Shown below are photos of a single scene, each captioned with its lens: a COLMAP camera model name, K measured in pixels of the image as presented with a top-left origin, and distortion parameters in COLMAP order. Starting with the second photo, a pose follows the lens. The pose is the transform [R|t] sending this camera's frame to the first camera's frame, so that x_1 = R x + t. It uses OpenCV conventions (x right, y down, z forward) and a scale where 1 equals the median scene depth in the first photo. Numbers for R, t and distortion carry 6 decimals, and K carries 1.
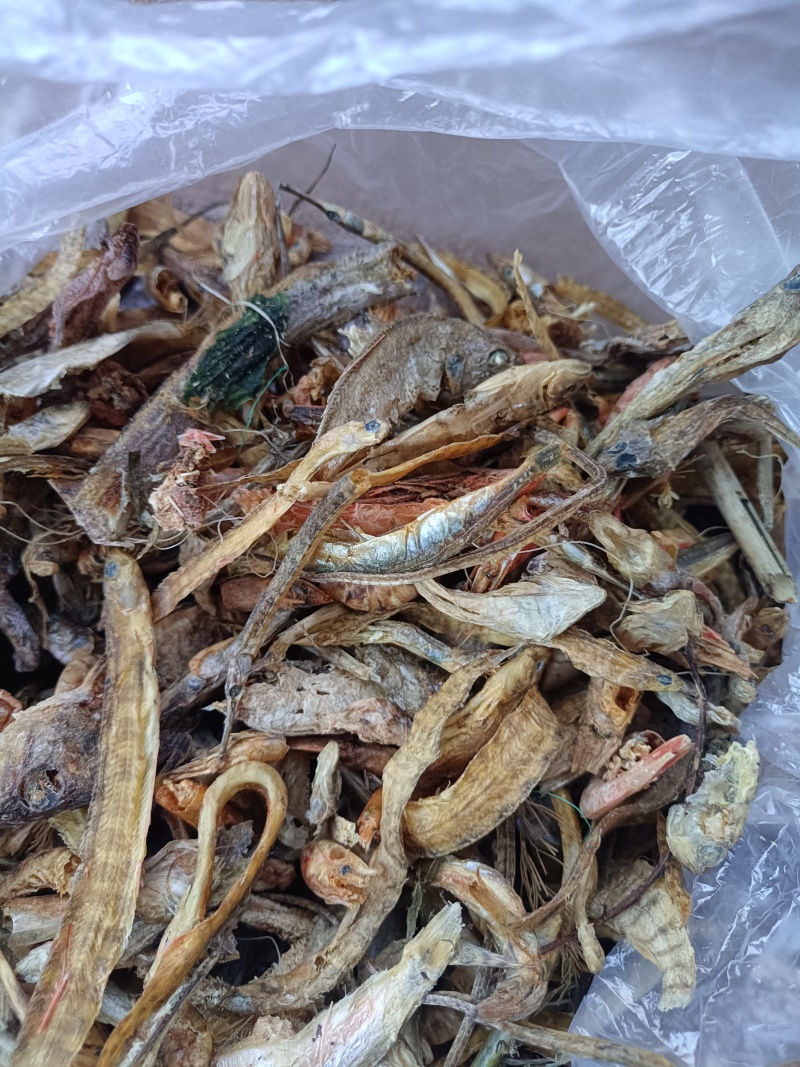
lens RADIAL K [[788.7, 0, 400.0], [0, 788.7, 533.5], [0, 0, 1]] dist [-0.013262, -0.002911]
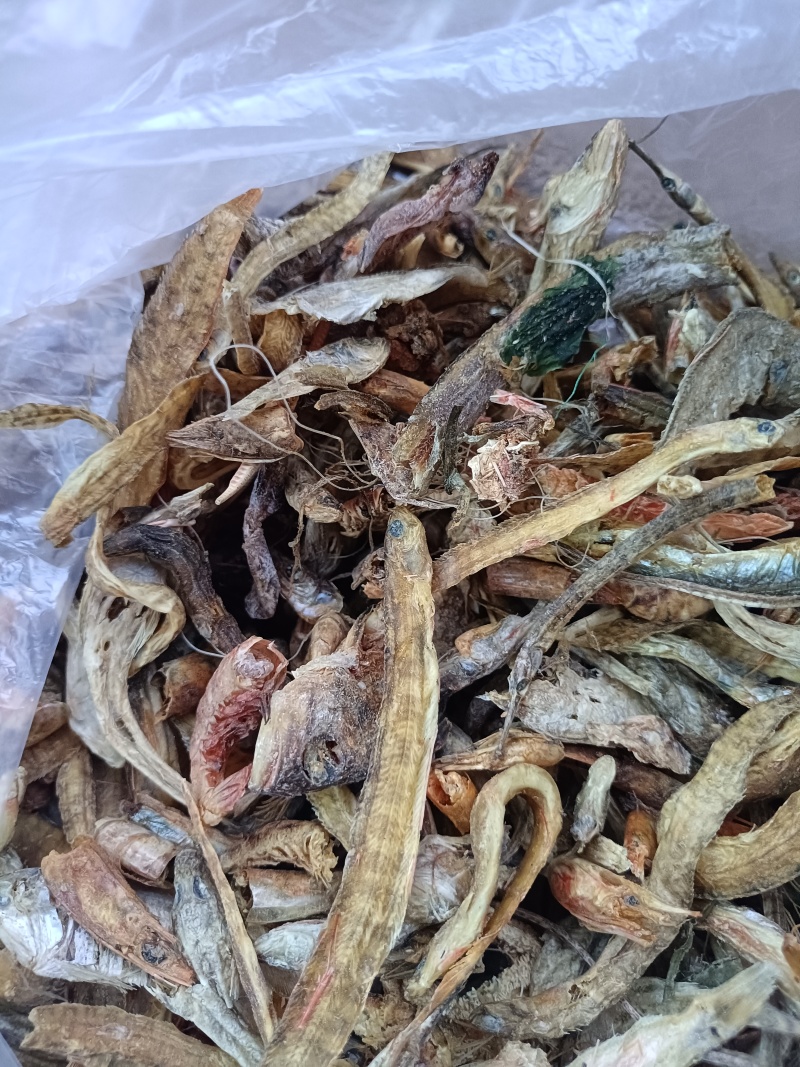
lens RADIAL K [[788.7, 0, 400.0], [0, 788.7, 533.5], [0, 0, 1]] dist [-0.013262, -0.002911]
pose [[0.984813, 0.173228, 0.011671, -0.383677], [-0.173520, 0.984305, 0.032171, 0.021937], [-0.005915, -0.033707, 0.999414, 0.094458]]
